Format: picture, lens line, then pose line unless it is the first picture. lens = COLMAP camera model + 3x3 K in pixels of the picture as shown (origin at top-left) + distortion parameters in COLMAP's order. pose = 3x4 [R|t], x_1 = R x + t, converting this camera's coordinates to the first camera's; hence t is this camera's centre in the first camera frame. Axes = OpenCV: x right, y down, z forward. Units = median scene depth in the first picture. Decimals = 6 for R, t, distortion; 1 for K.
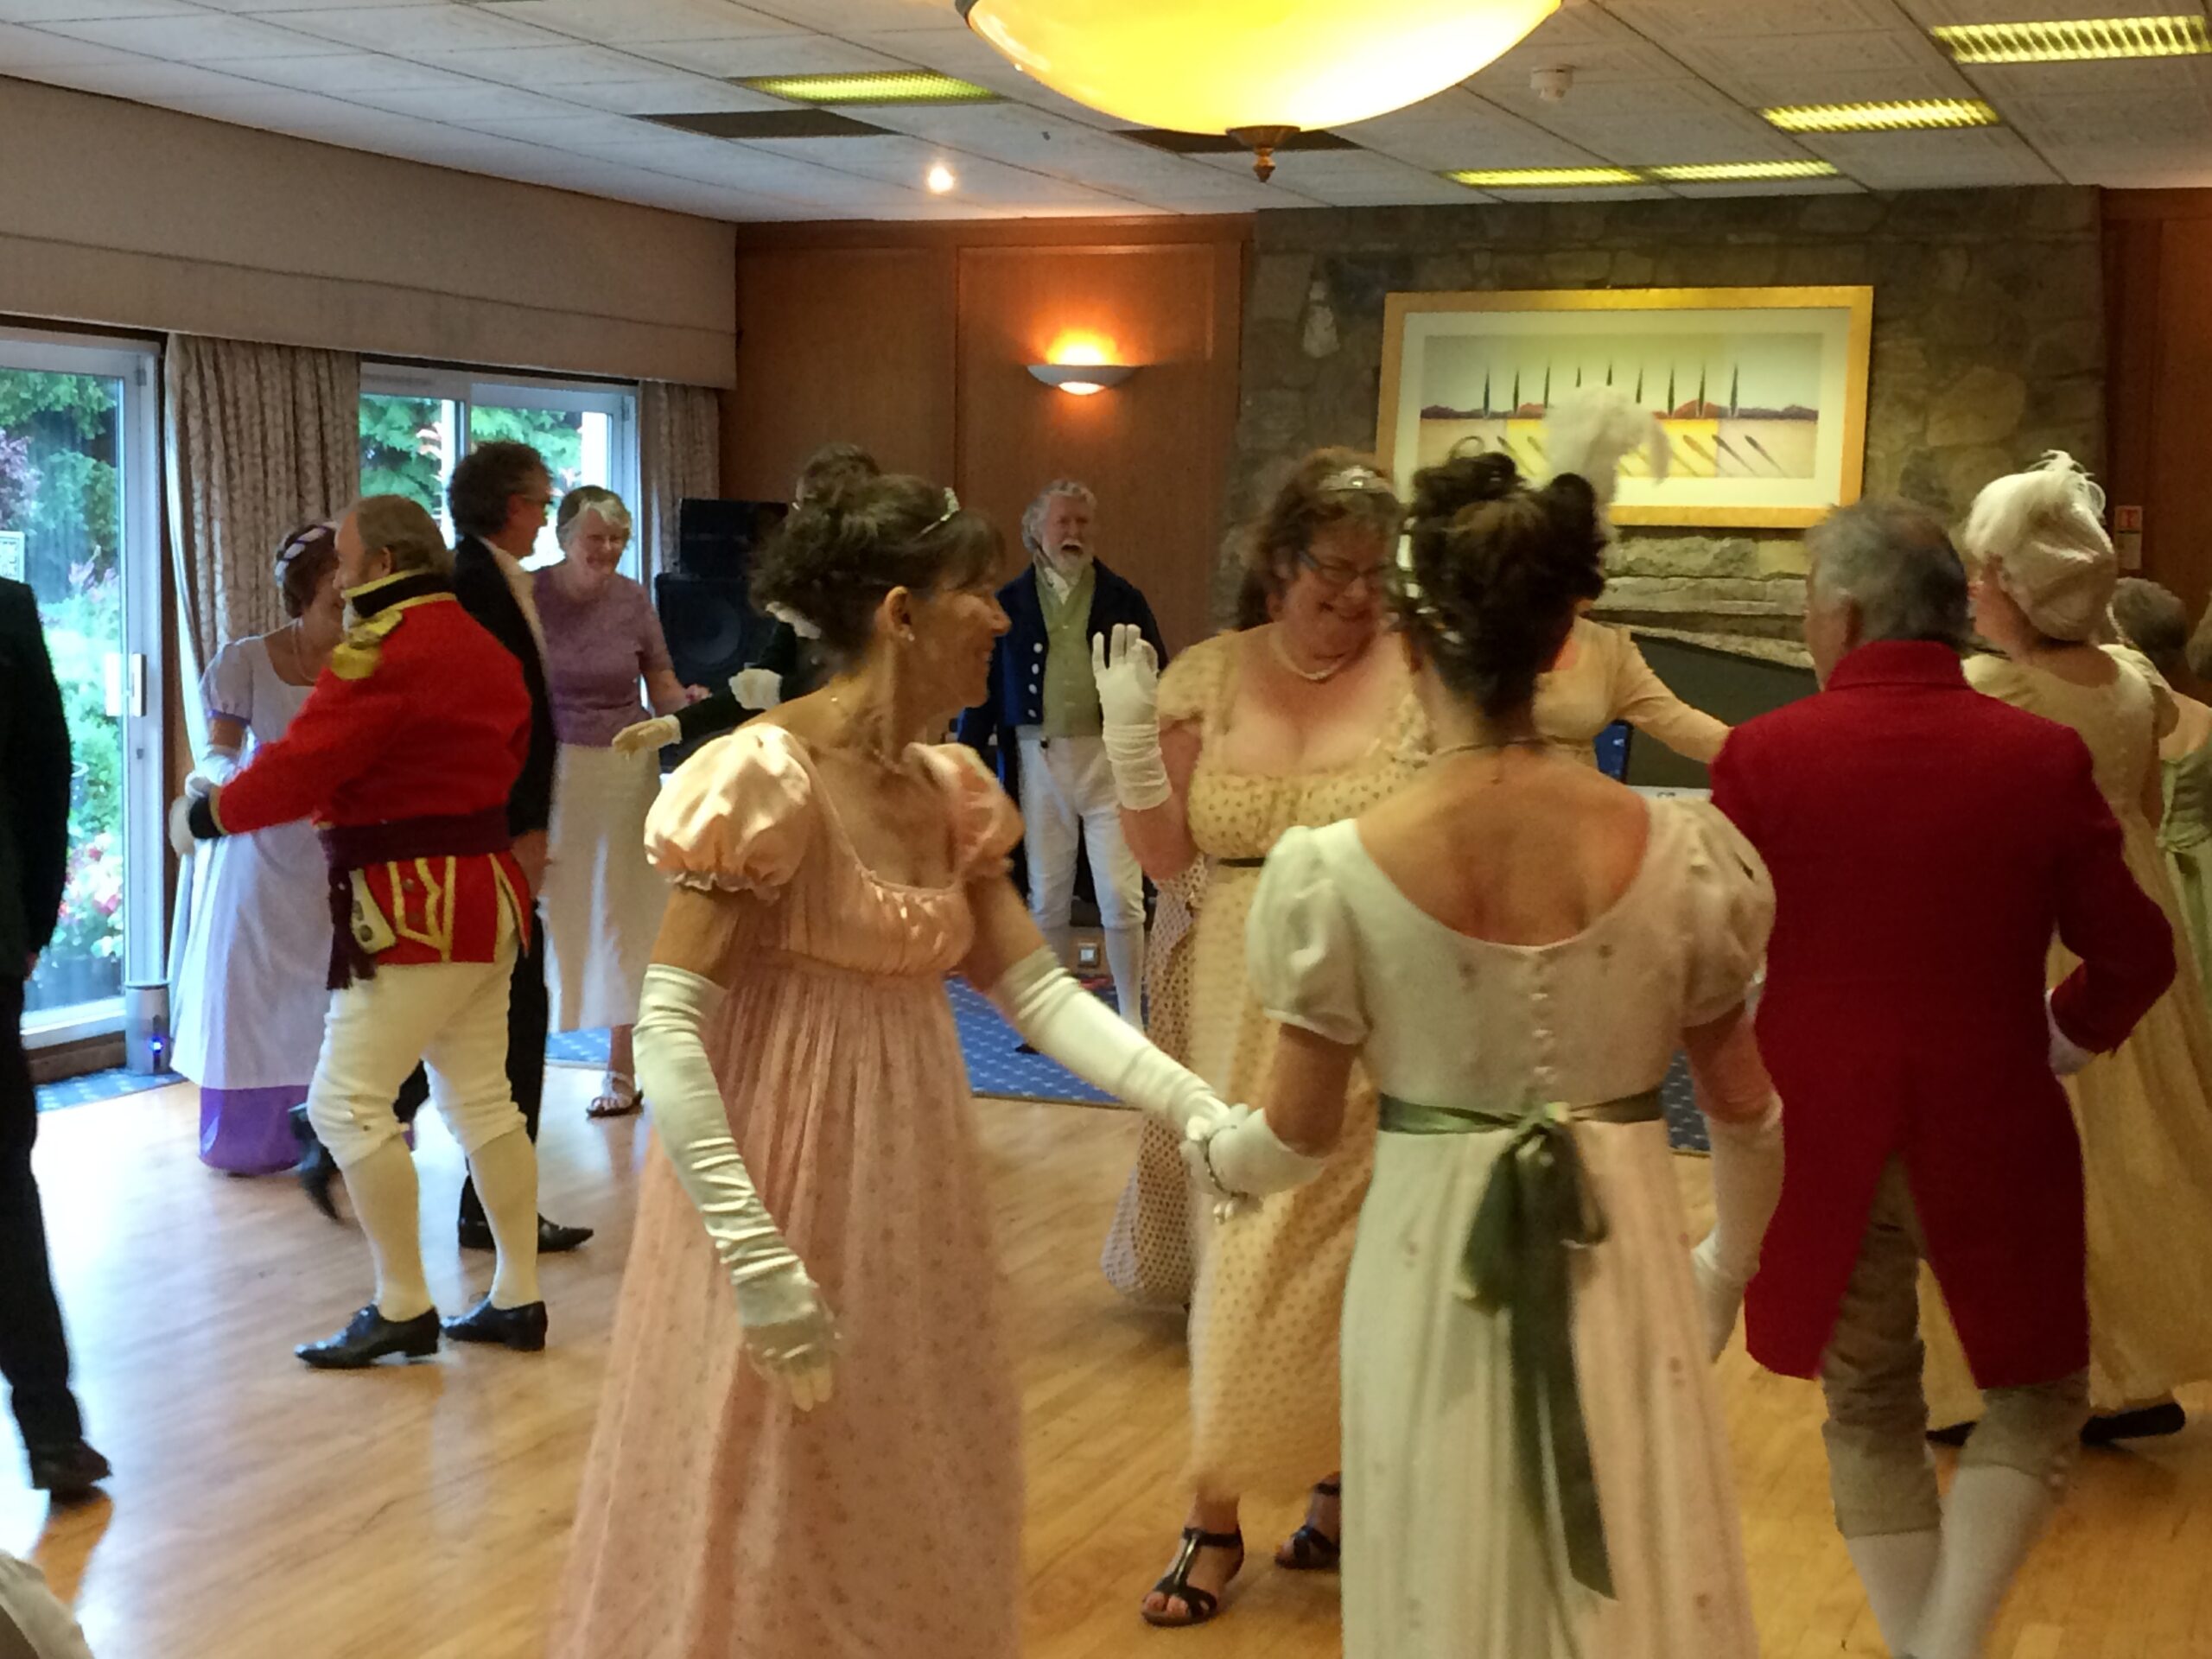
lens RADIAL K [[3497.4, 0, 1112.0], [0, 3497.4, 824.1], [0, 0, 1]] dist [0.140642, 0.000000]
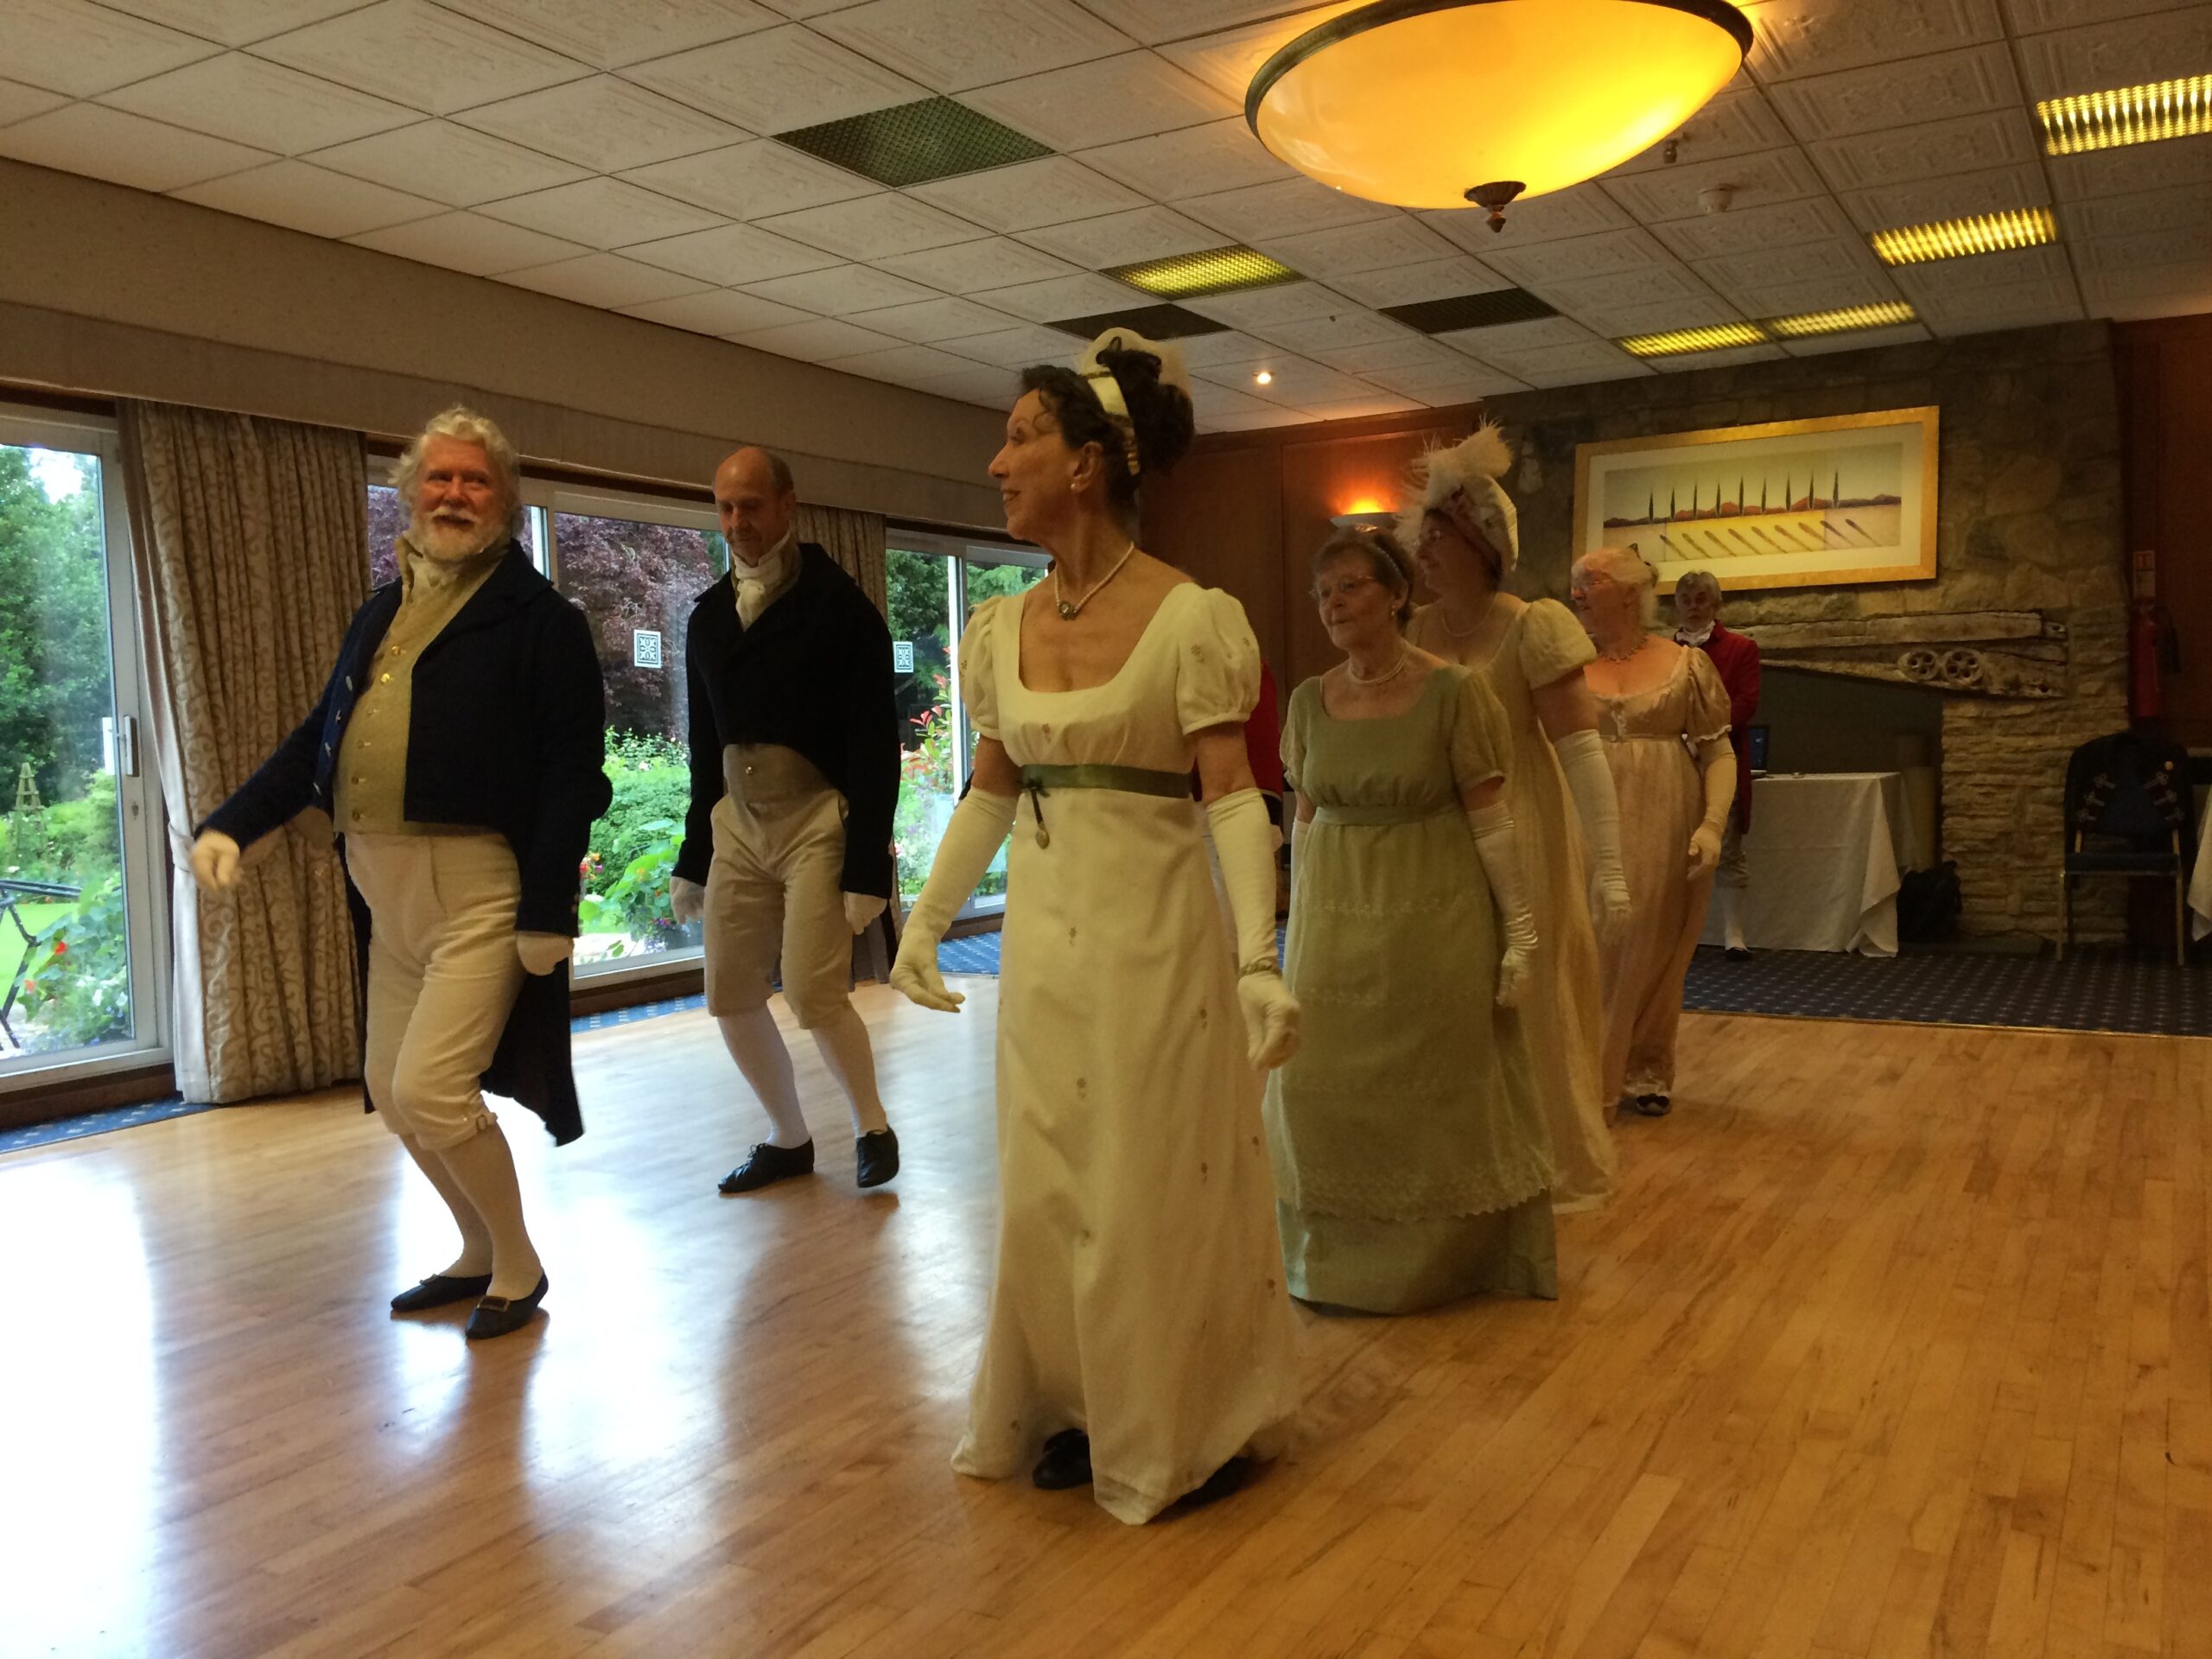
lens RADIAL K [[1890.8, 0, 1097.5], [0, 1890.8, 844.7], [0, 0, 1]] dist [0.050283, -0.044610]
pose [[0.986946, -0.031131, -0.158017, 0.001876], [0.026735, 0.999196, -0.029869, 0.033795], [0.158820, 0.025255, 0.986985, 0.208143]]
